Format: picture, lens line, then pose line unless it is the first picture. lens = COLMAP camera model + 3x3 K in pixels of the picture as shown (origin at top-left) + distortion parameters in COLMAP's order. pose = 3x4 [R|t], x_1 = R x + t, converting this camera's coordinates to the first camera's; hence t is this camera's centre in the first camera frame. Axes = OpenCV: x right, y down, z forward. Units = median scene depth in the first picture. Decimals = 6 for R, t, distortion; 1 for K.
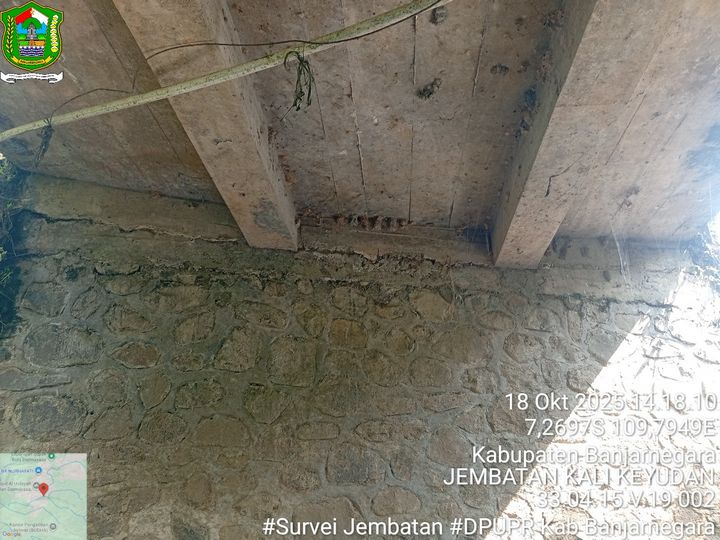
lens RADIAL K [[550.1, 0, 354.0], [0, 550.1, 270.0], [0, 0, 1]] dist [0.047849, -0.112373]
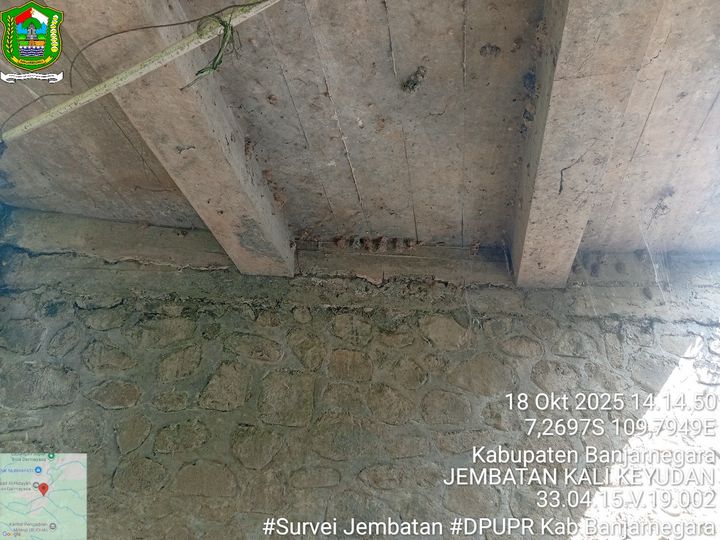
lens RADIAL K [[546.8, 0, 354.6], [0, 546.8, 271.4], [0, 0, 1]] dist [0.064931, -0.139705]
pose [[0.995744, -0.046511, -0.079561, 0.079738], [0.039172, 0.995039, -0.091445, 0.048485], [0.083420, 0.087939, 0.992627, 0.108928]]
